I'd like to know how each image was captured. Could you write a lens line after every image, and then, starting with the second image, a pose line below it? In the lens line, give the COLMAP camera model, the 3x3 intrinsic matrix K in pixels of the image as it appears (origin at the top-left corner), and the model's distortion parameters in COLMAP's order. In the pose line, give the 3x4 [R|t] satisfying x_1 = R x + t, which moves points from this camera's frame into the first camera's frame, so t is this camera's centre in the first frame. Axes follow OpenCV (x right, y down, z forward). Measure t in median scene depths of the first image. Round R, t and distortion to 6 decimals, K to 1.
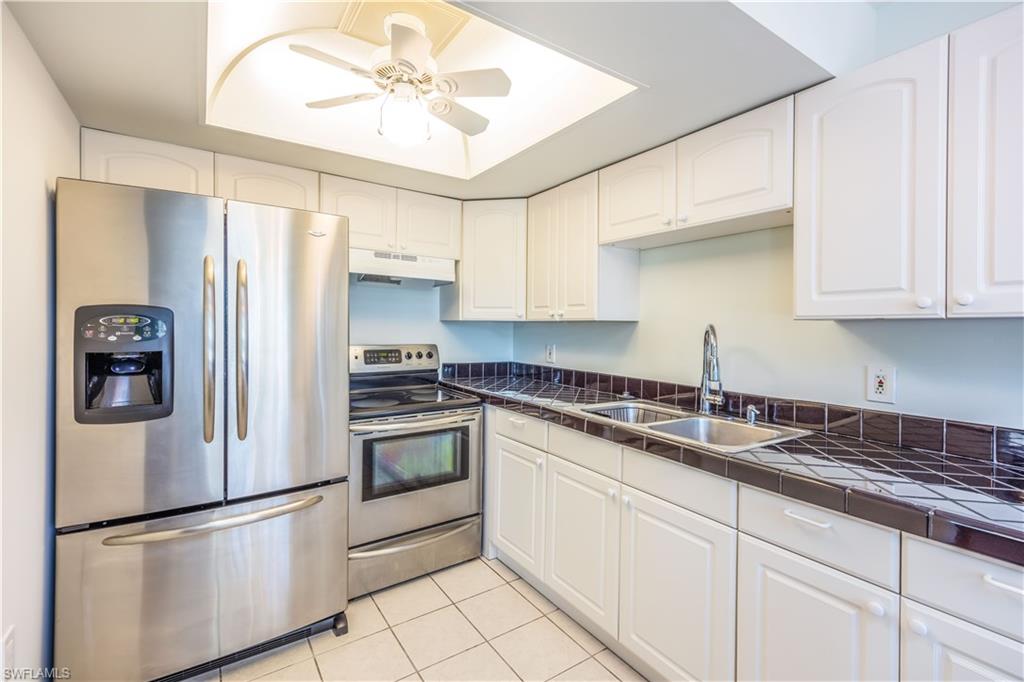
lens RADIAL K [[456.1, 0, 514.1], [0, 456.1, 326.2], [0, 0, 1]] dist [-0.000328, -0.000244]
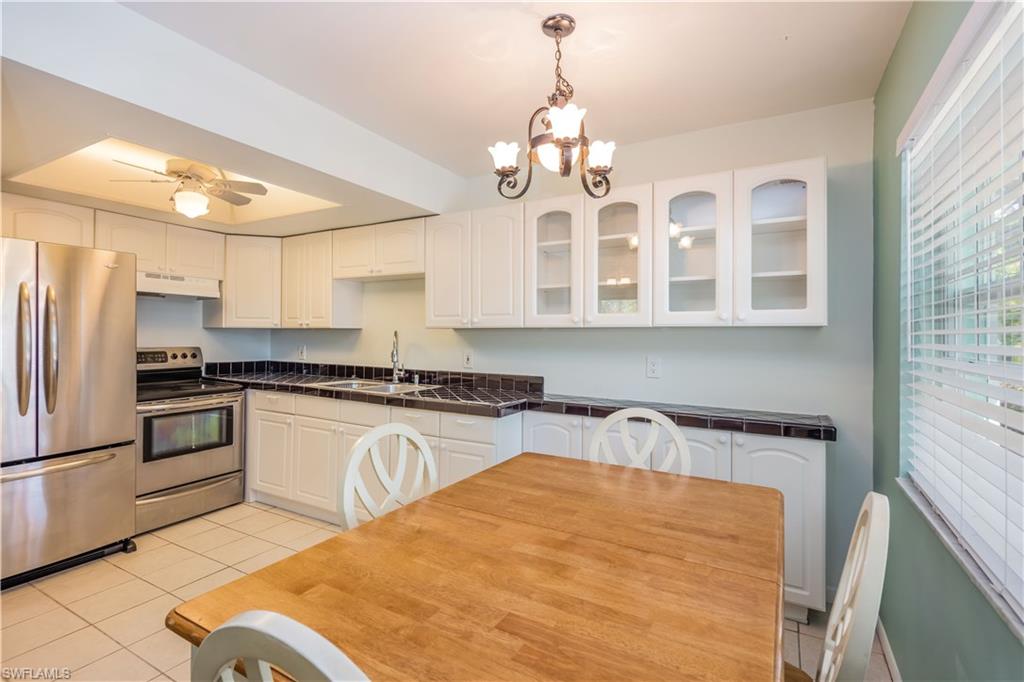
lens RADIAL K [[470.7, 0, 516.5], [0, 470.7, 328.4], [0, 0, 1]] dist [-0.001981, -0.000779]
pose [[0.889299, 0.000885, 0.457325, 0.010992], [0.002415, 0.999975, -0.006632, 0.000179], [-0.457320, 0.007002, 0.889275, -0.634658]]
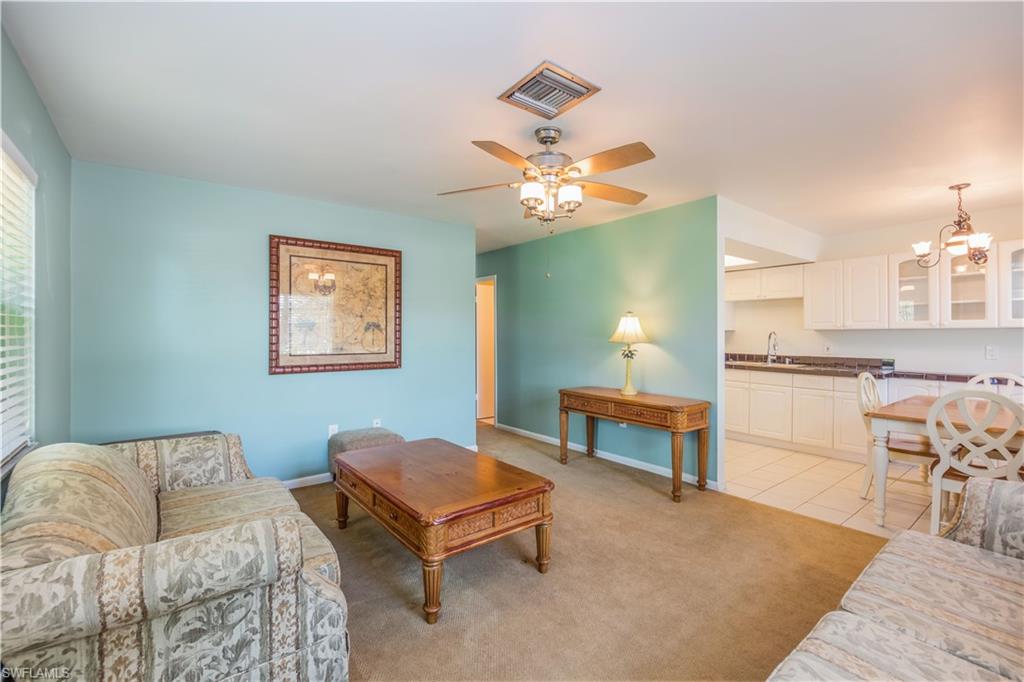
lens RADIAL K [[449.3, 0, 515.2], [0, 449.3, 332.3], [0, 0, 1]] dist [-0.001649, -0.000436]
pose [[0.997083, -0.003302, 0.076254, -1.093655], [0.003952, 0.999957, -0.008378, 0.013851], [-0.076223, 0.008655, 0.997053, -1.328161]]
